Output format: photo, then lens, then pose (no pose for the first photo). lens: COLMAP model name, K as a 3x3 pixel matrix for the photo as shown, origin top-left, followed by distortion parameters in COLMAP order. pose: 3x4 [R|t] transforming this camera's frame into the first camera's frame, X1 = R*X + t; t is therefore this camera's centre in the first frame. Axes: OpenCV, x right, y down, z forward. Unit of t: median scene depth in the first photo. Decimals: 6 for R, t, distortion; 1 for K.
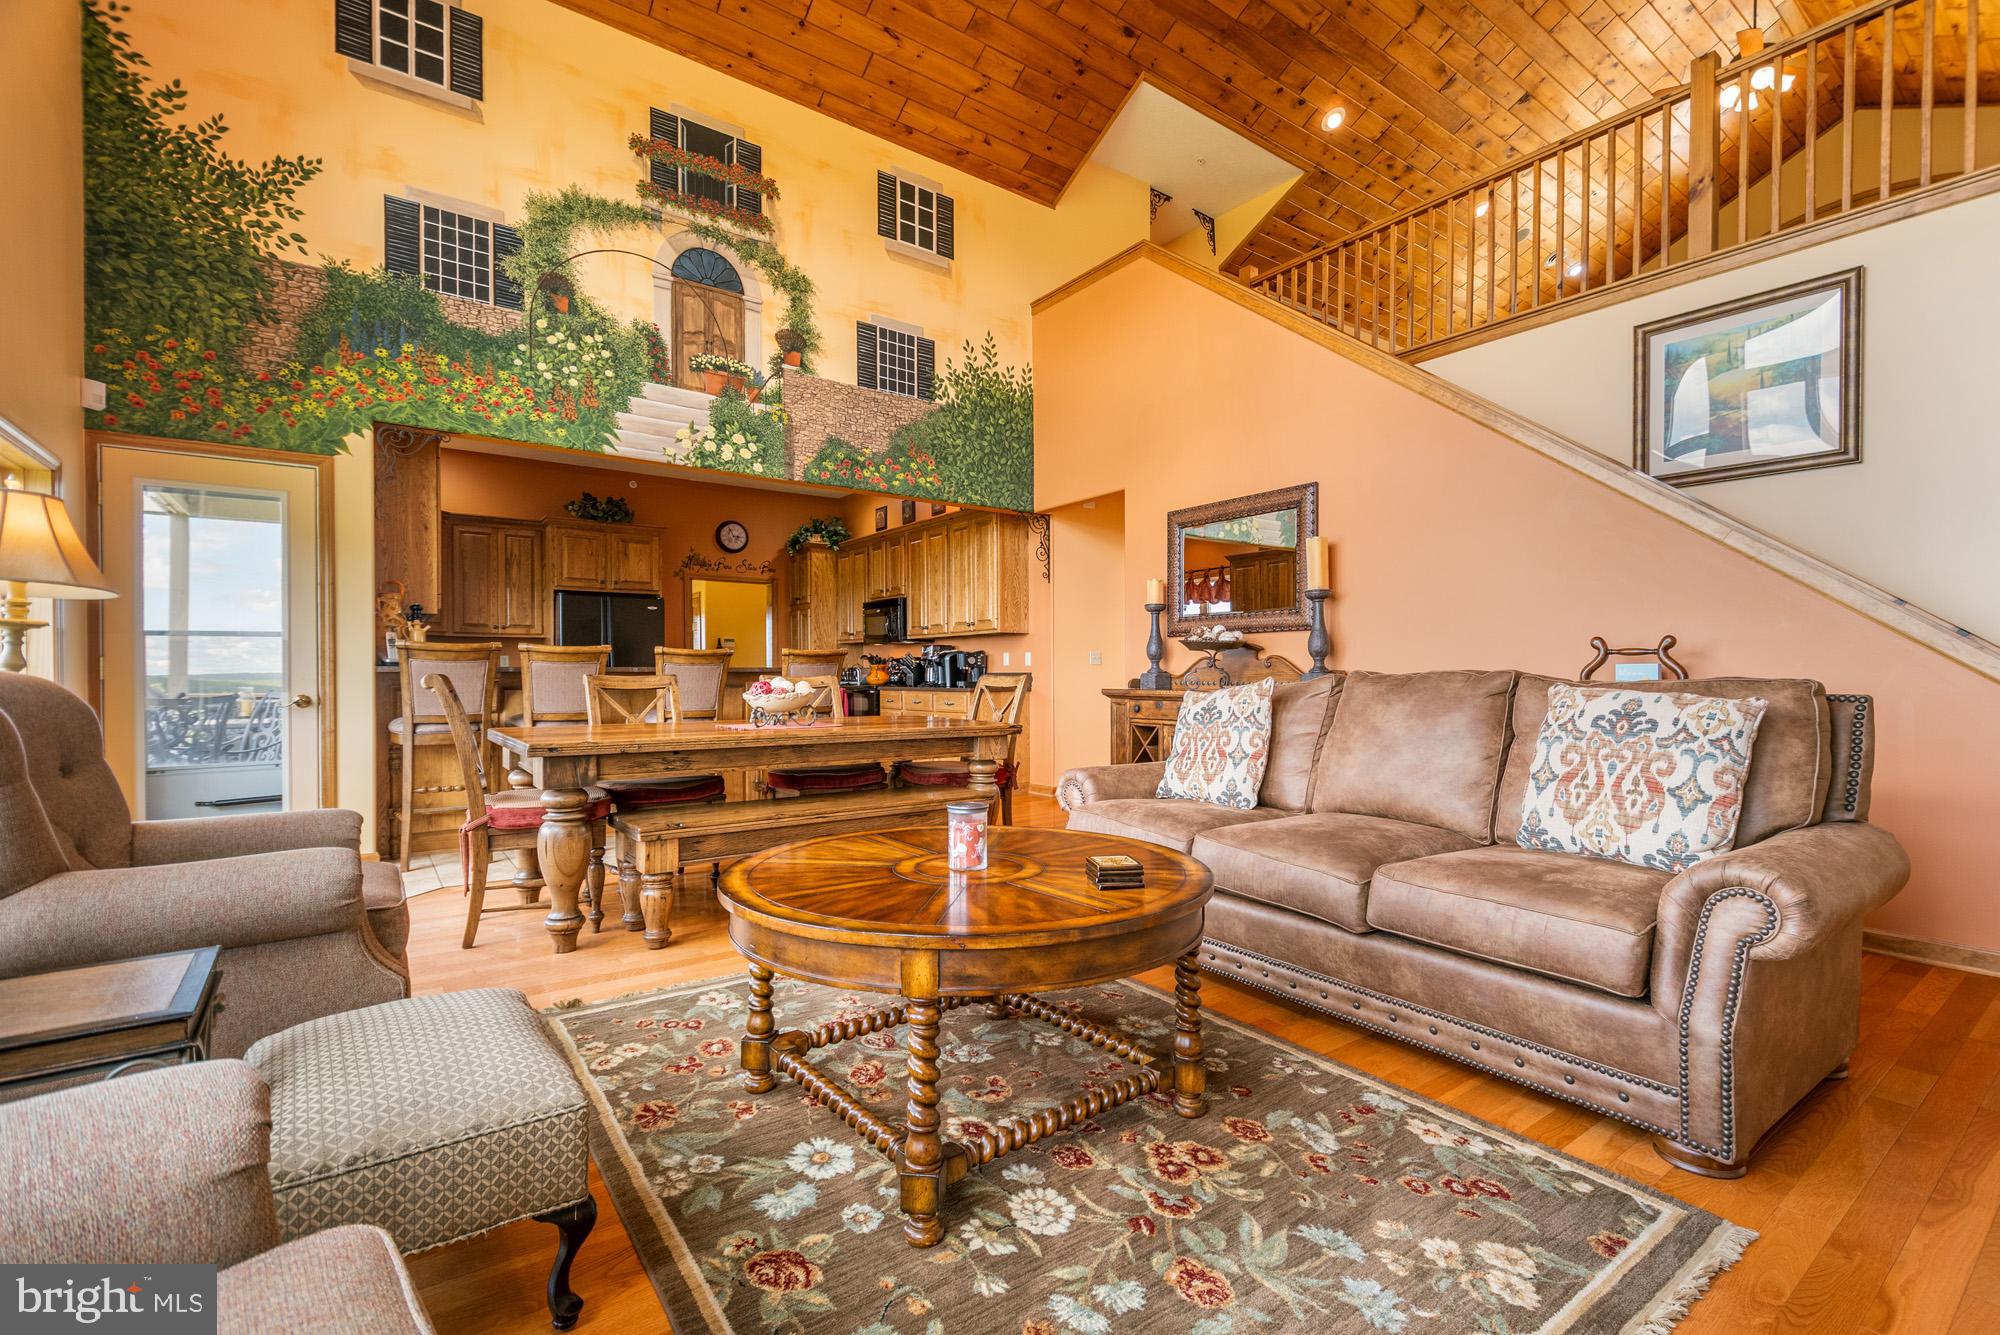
lens RADIAL K [[873.7, 0, 1004.7], [0, 873.7, 686.0], [0, 0, 1]] dist [0.013007, -0.009105]
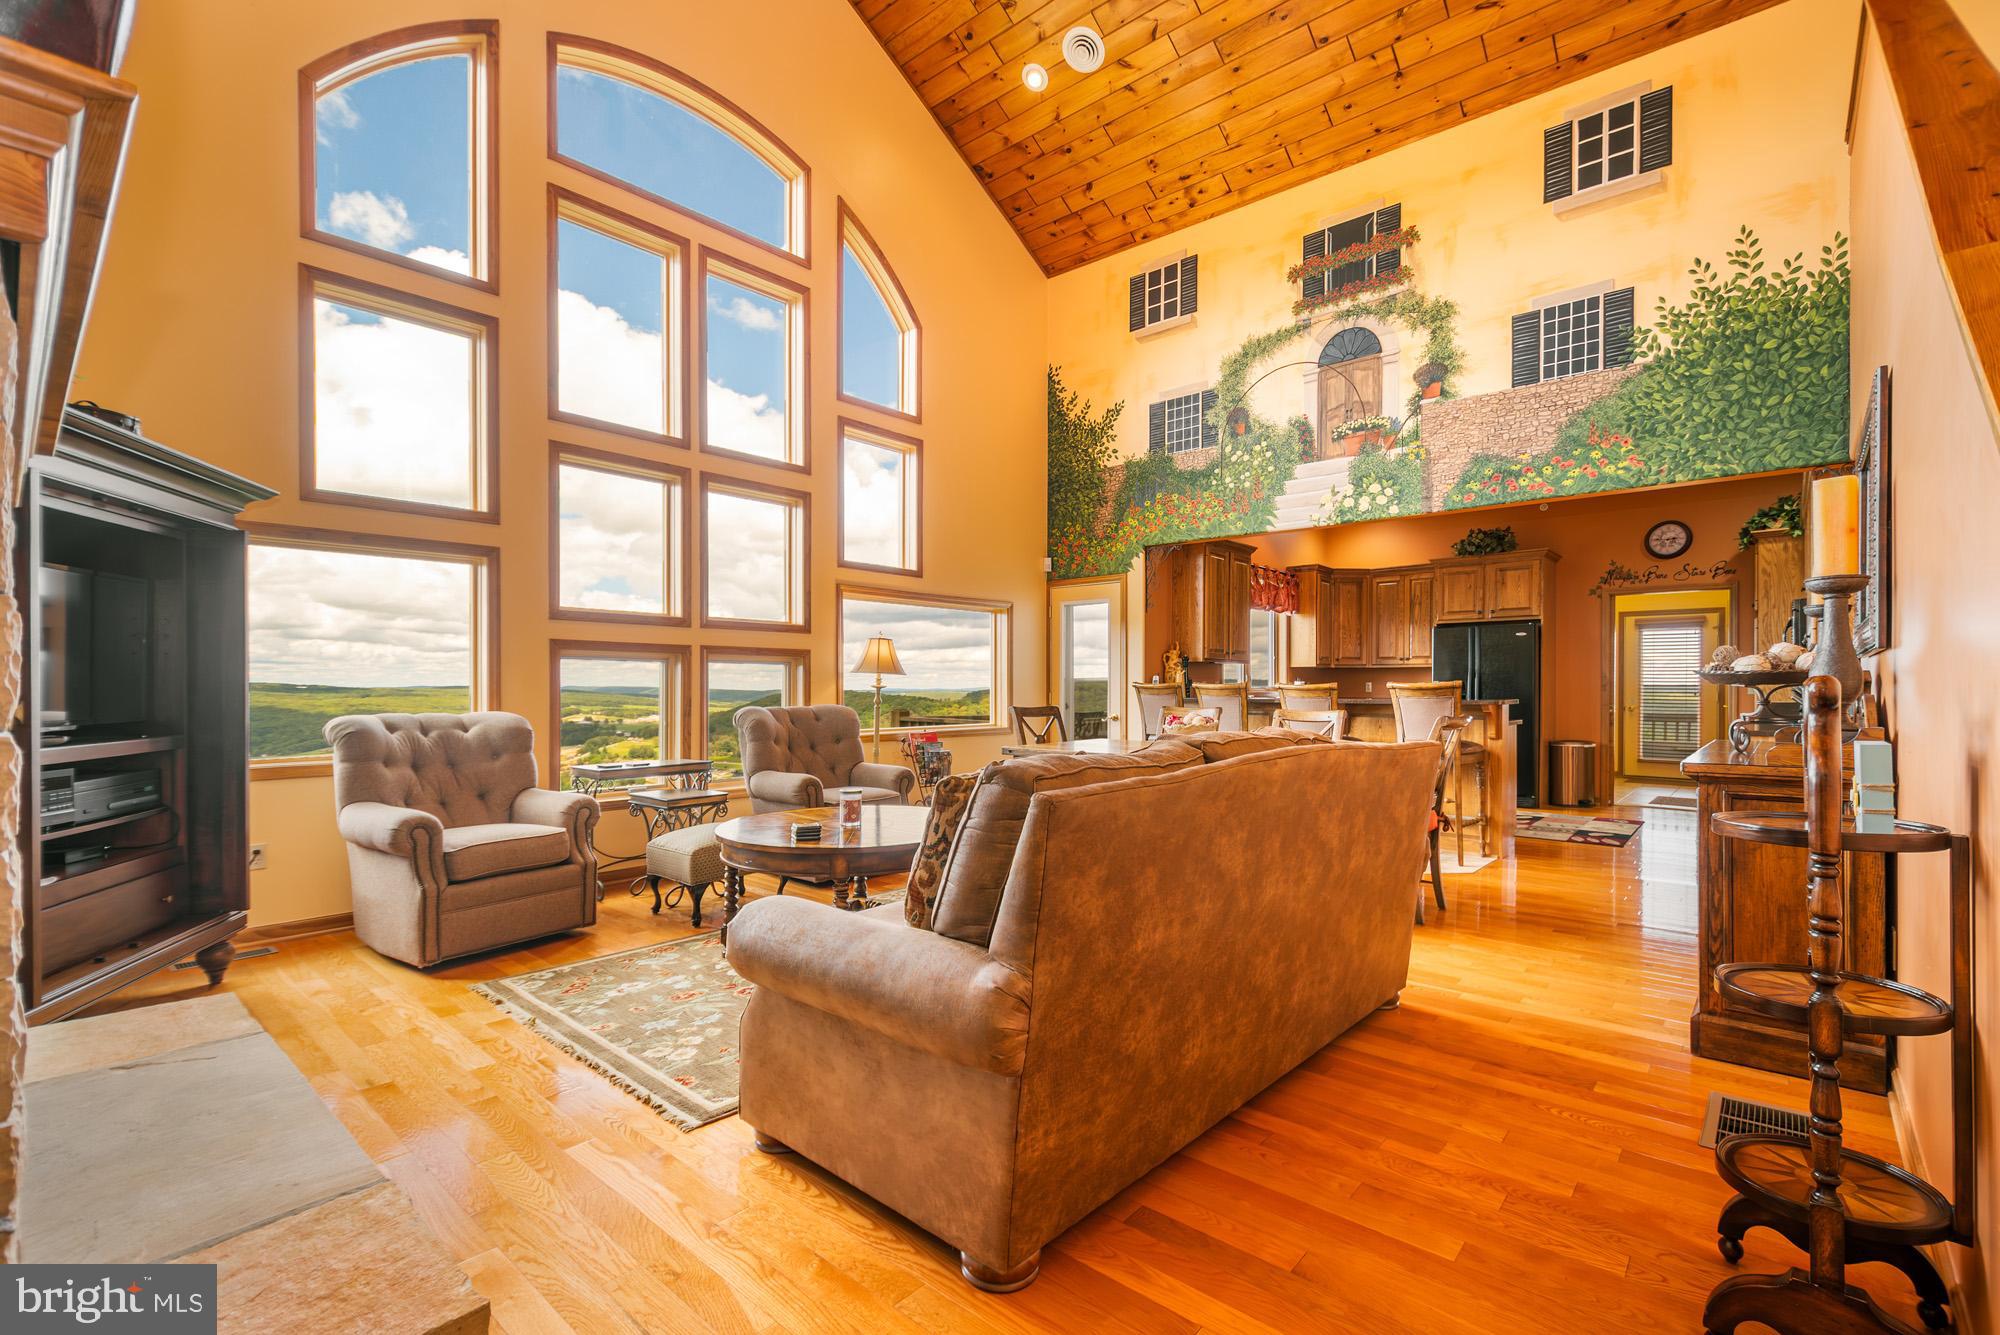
lens RADIAL K [[873.7, 0, 1004.7], [0, 873.7, 686.0], [0, 0, 1]] dist [0.013007, -0.009105]
pose [[0.218191, -0.000074, -0.975906, 0.678960], [-0.013165, 0.999909, -0.003019, -0.031244], [0.975817, 0.013506, 0.218170, 0.339262]]
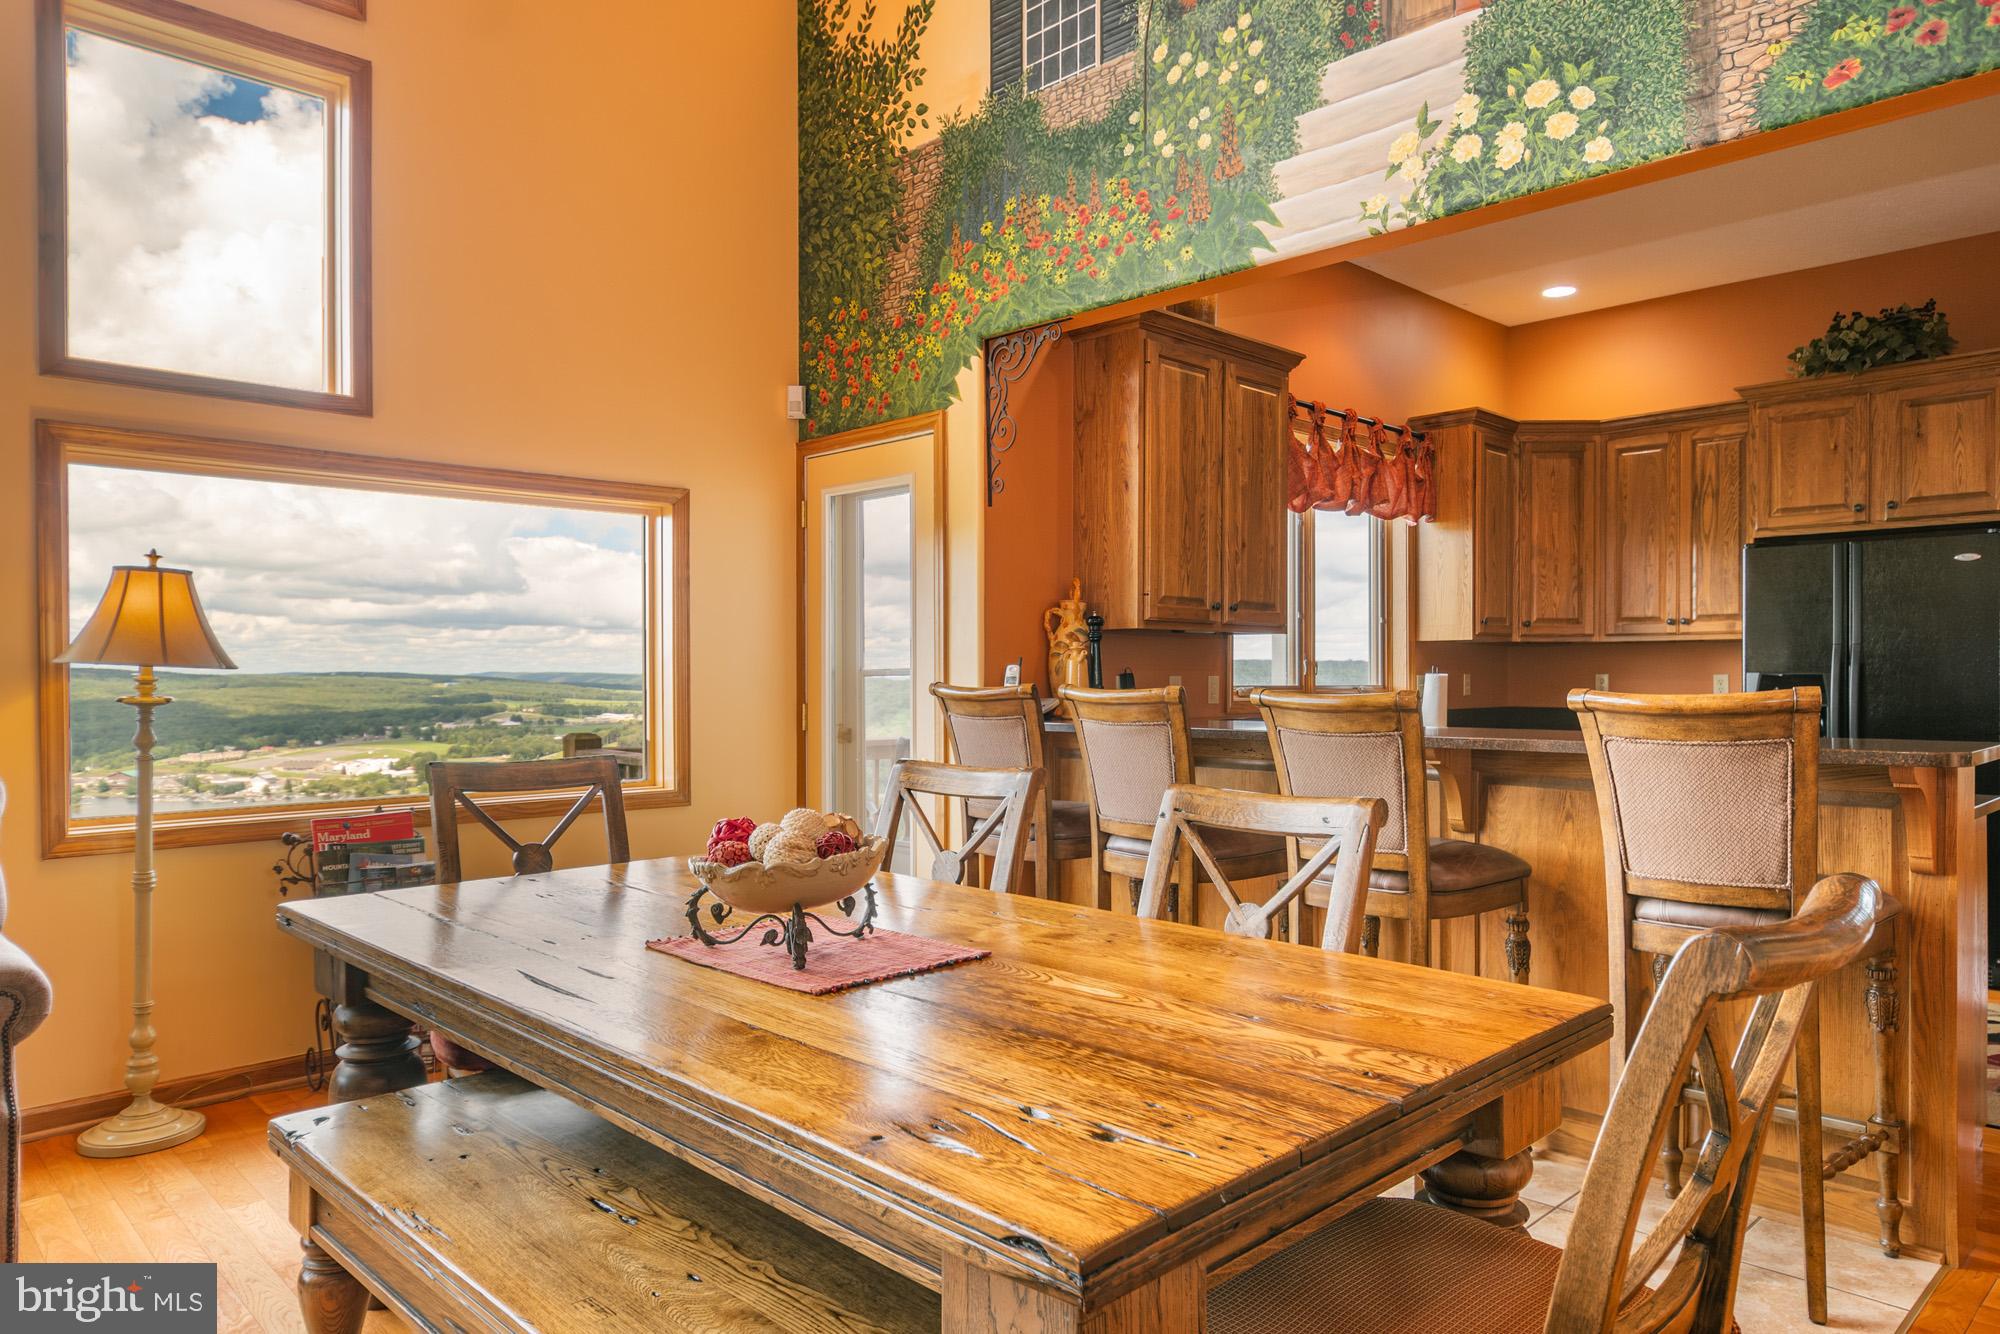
lens RADIAL K [[1304.7, 0, 1002.6], [0, 1304.7, 677.7], [0, 0, 1]] dist [0.002605, -0.003172]
pose [[0.146139, 0.004935, -0.989252, 0.193035], [-0.009534, 0.999948, 0.003580, -0.049744], [0.989218, 0.008909, 0.146178, 0.745229]]
